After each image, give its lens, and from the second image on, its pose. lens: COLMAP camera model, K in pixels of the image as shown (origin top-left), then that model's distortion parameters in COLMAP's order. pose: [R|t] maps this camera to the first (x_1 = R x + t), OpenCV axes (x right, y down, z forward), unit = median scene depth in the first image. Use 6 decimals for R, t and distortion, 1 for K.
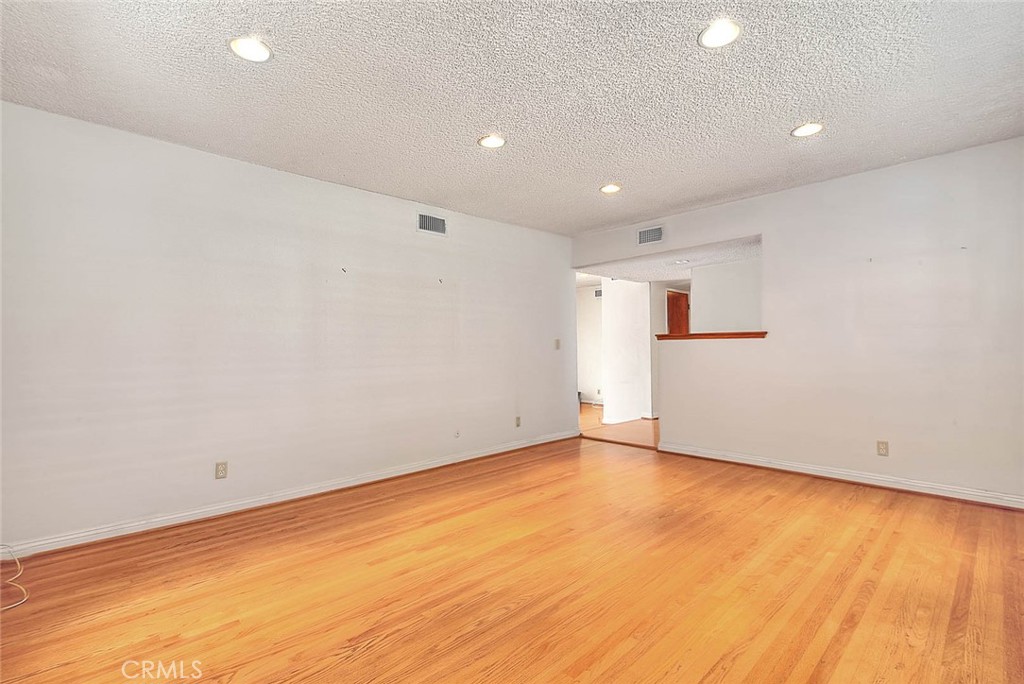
lens RADIAL K [[477.5, 0, 489.0], [0, 477.5, 347.8], [0, 0, 1]] dist [-0.018653, -0.001301]
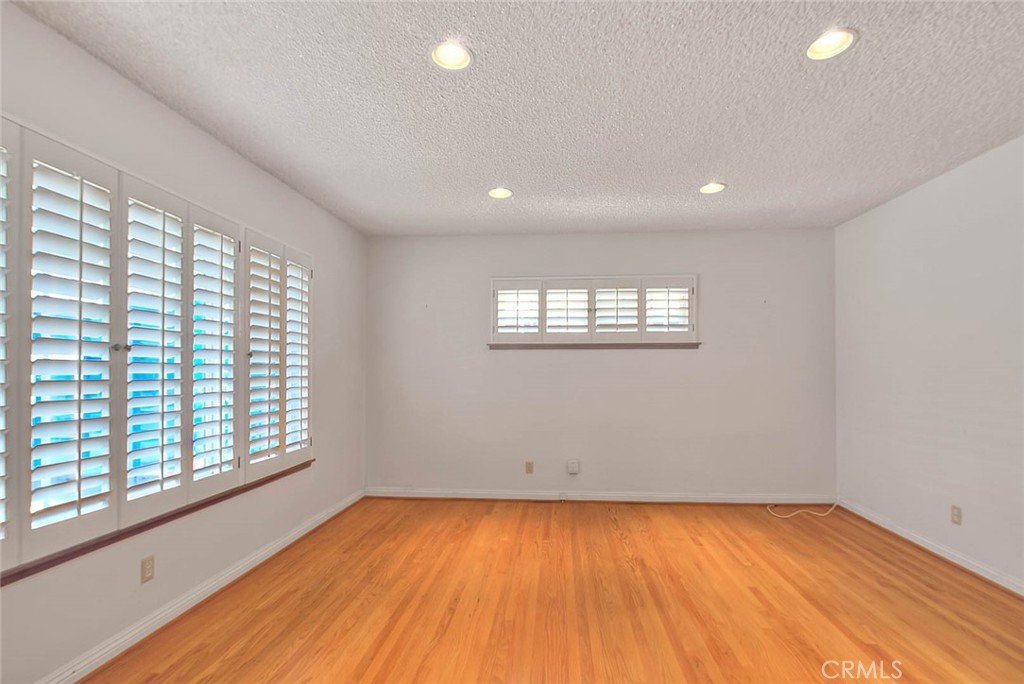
lens RADIAL K [[477.5, 0, 536.2], [0, 477.5, 379.4], [0, 0, 1]] dist [-0.018653, -0.001301]
pose [[-0.726436, 0.026194, -0.686734, 0.648678], [0.016800, 0.999652, 0.020358, -0.030211], [0.687028, 0.003251, -0.726623, 1.151940]]
